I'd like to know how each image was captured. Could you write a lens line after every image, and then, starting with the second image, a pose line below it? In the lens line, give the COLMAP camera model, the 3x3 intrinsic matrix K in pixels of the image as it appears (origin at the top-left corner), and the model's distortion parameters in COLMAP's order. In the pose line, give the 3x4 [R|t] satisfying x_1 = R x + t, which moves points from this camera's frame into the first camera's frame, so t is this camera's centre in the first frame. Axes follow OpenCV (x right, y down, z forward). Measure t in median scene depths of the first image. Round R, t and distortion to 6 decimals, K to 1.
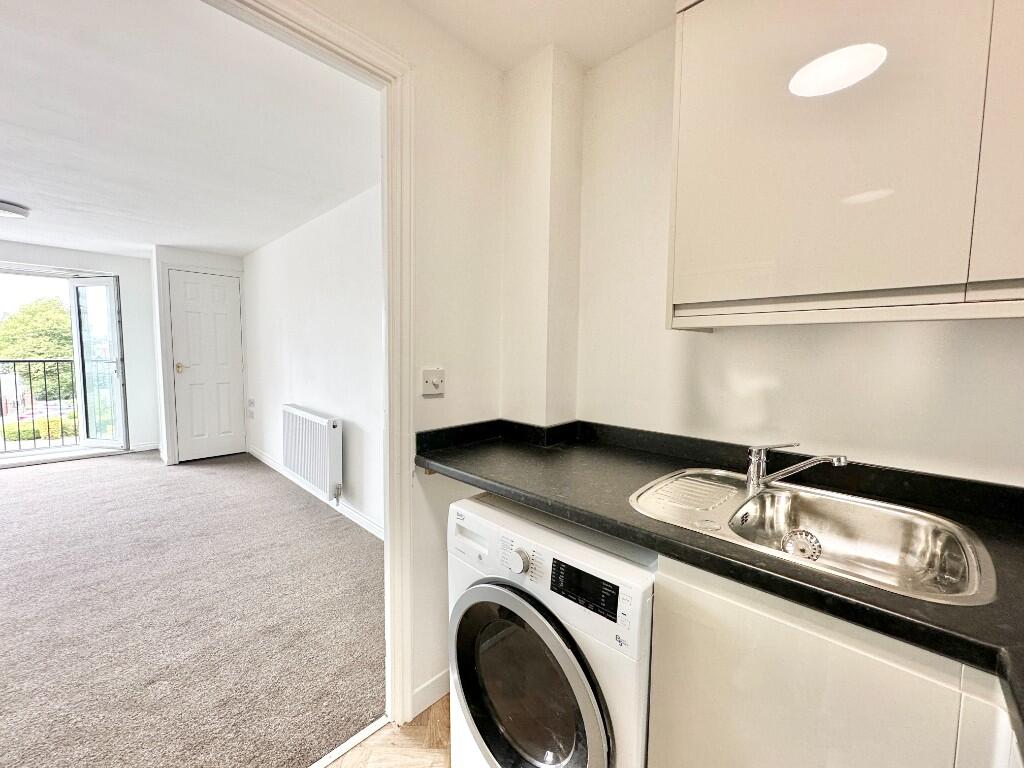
lens RADIAL K [[407.5, 0, 511.1], [0, 407.5, 384.5], [0, 0, 1]] dist [-0.001050, 0.000278]
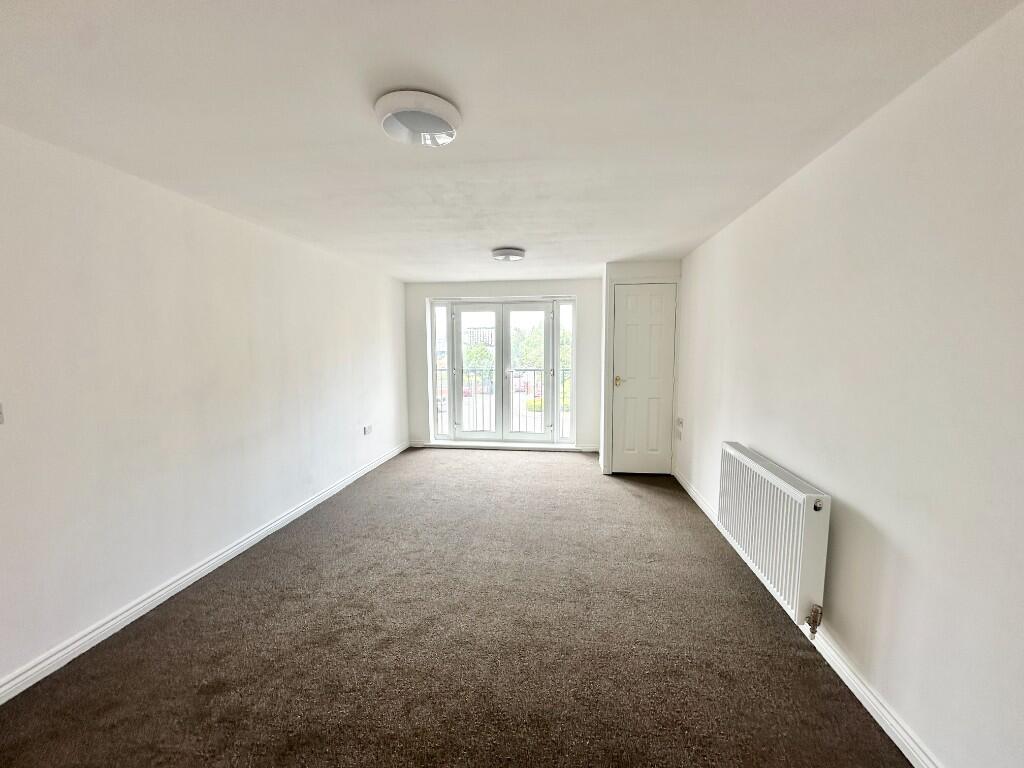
lens RADIAL K [[407.5, 0, 513.6], [0, 407.5, 381.2], [0, 0, 1]] dist [-0.001050, 0.000278]
pose [[0.591319, 0.047998, -0.805008, -0.358795], [-0.052553, 0.998399, 0.020926, -0.114609], [0.804724, 0.029932, 0.592895, 0.451265]]
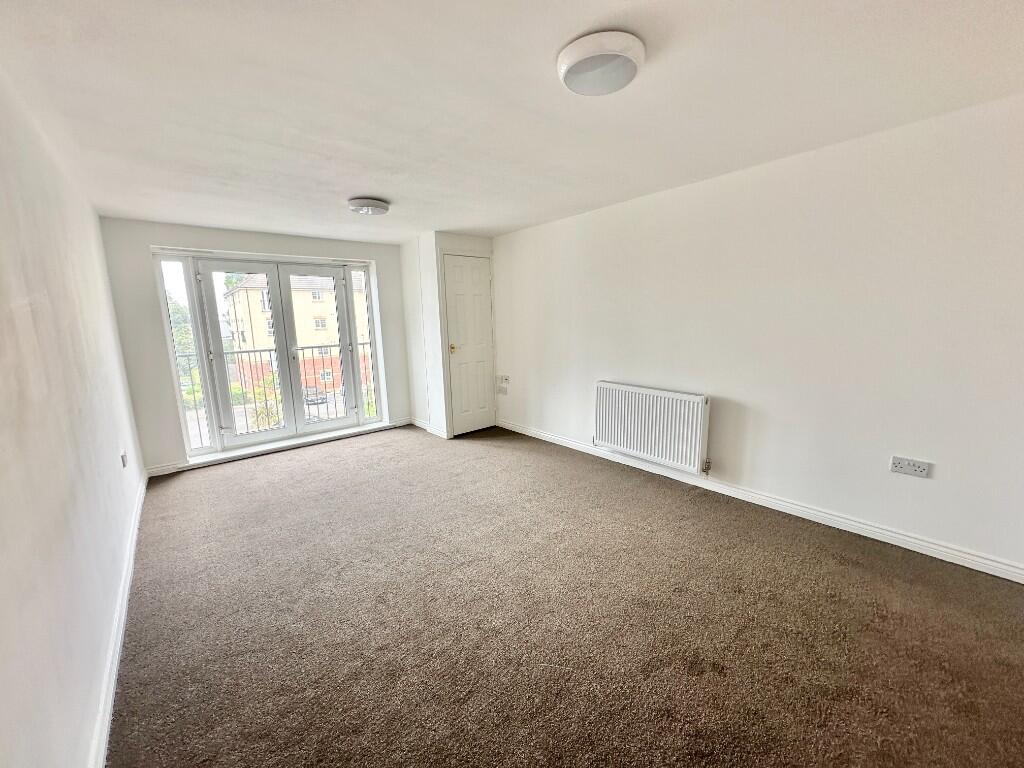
lens RADIAL K [[407.5, 0, 512.6], [0, 407.5, 382.7], [0, 0, 1]] dist [-0.001050, 0.000278]
pose [[0.993371, -0.025656, -0.112053, -1.282066], [0.034493, 0.996384, 0.077651, -0.070314], [0.109655, -0.081001, 0.990664, -0.096268]]
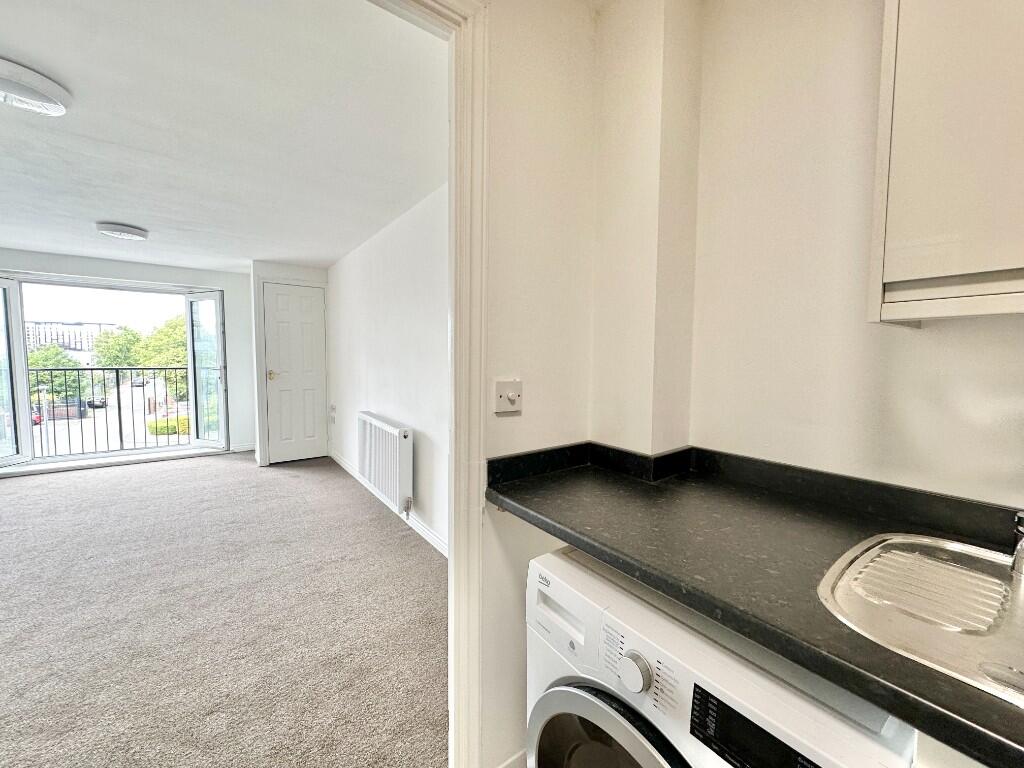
lens RADIAL K [[407.5, 0, 511.3], [0, 407.5, 383.4], [0, 0, 1]] dist [-0.001050, 0.000278]
pose [[0.984796, 0.004599, -0.173653, -0.033820], [-0.007559, 0.999837, -0.016385, -0.014093], [0.173550, 0.017448, 0.984671, 0.152661]]
